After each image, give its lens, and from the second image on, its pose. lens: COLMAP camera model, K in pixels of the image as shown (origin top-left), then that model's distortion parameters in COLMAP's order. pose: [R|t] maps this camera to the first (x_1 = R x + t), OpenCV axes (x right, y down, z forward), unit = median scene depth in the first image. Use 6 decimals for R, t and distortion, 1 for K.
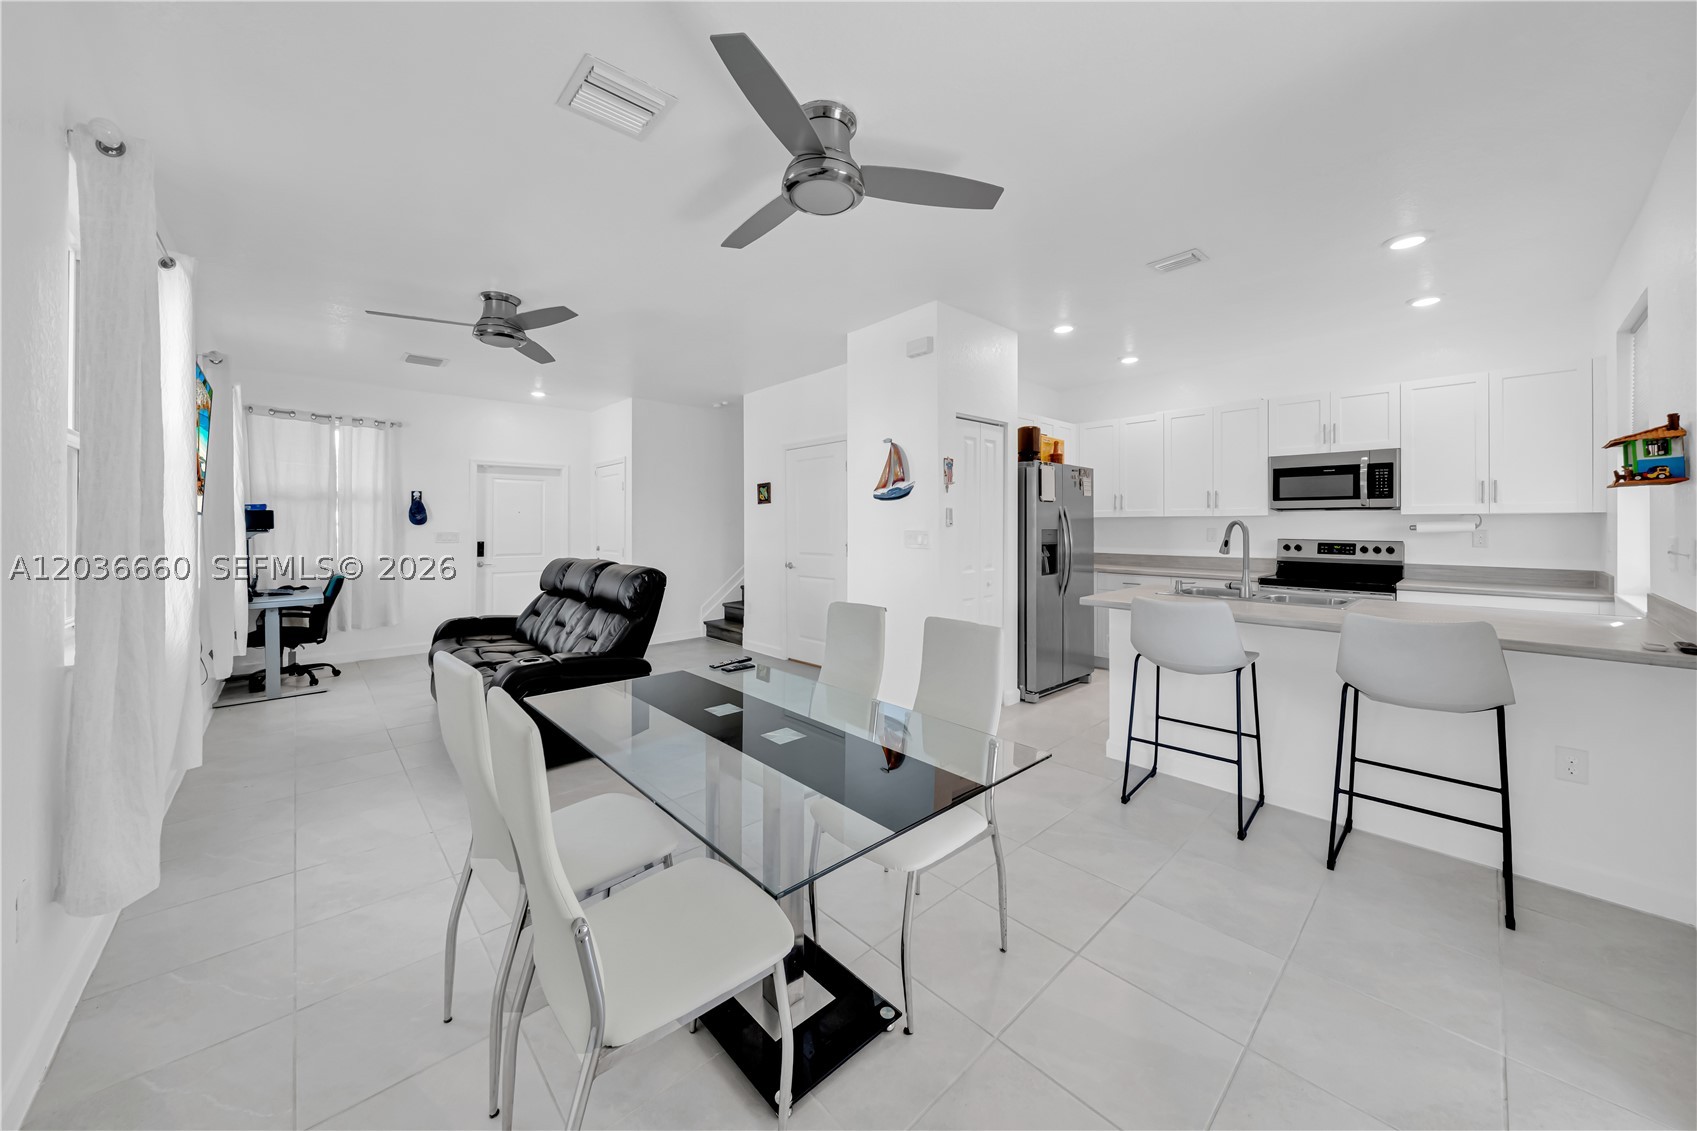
lens RADIAL K [[596.8, 0, 845.8], [0, 596.8, 529.6], [0, 0, 1]] dist [-0.002471, -0.000135]
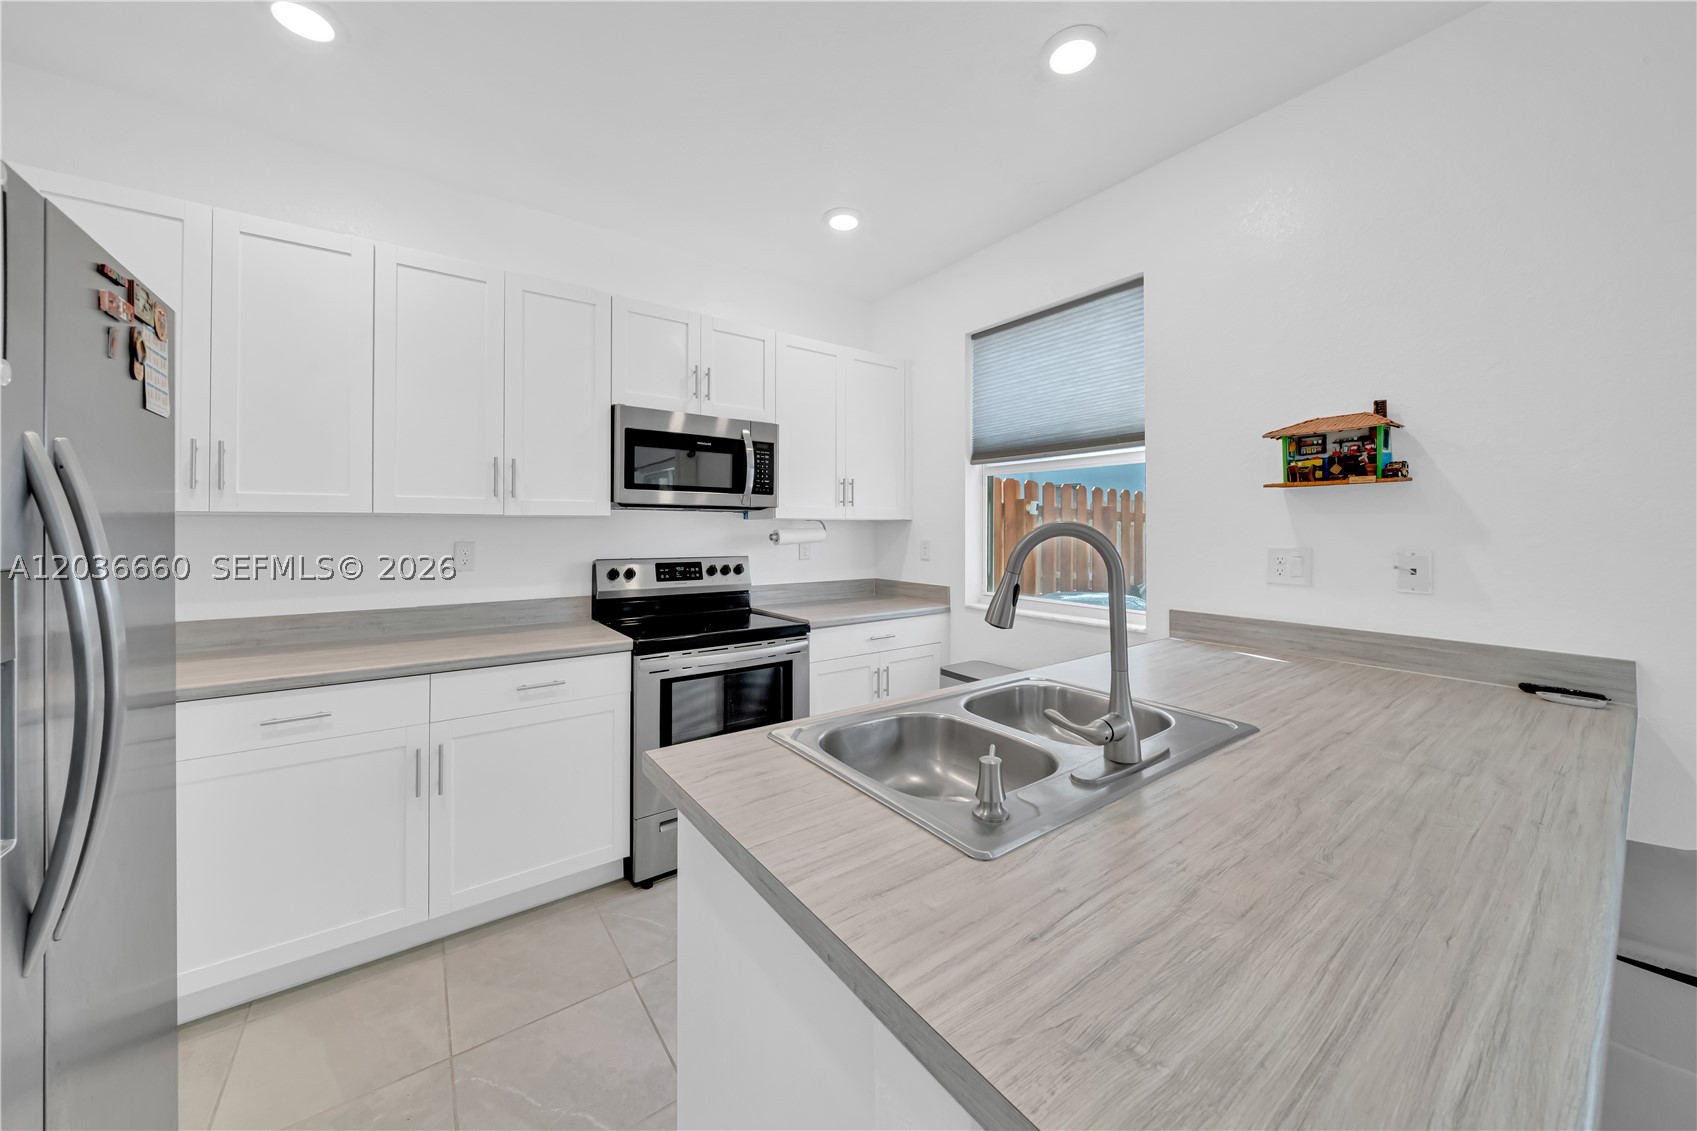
lens RADIAL K [[596.8, 0, 845.8], [0, 596.8, 529.6], [0, 0, 1]] dist [-0.002471, -0.000135]
pose [[0.123387, 0.002051, 0.992357, 0.232605], [0.009709, 0.999948, -0.003274, -0.008935], [-0.992311, 0.010039, 0.123360, 0.790192]]
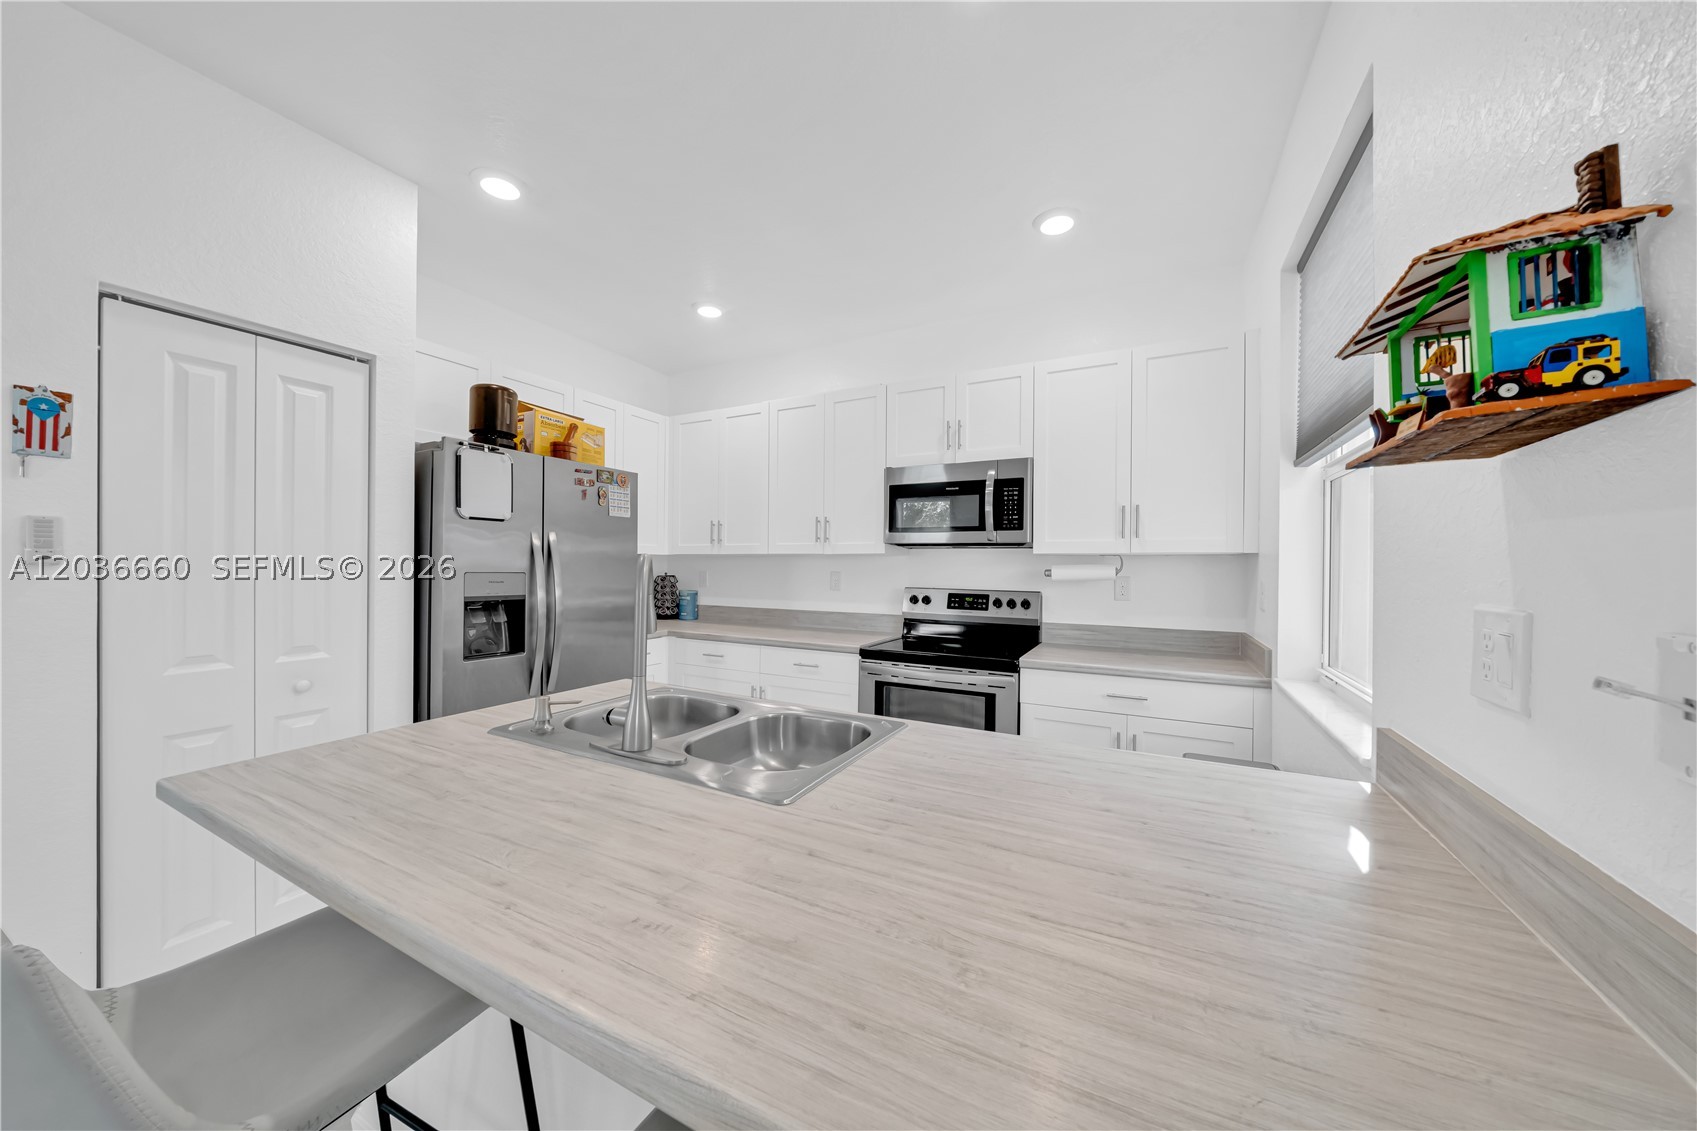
lens RADIAL K [[573.8, 0, 842.5], [0, 573.8, 572.1], [0, 0, 1]] dist [-0.004436, -0.000281]
pose [[0.945231, 0.006325, 0.326342, 0.482495], [-0.007373, 0.999971, 0.001974, -0.003710], [-0.326320, -0.004272, 0.945250, 0.421722]]
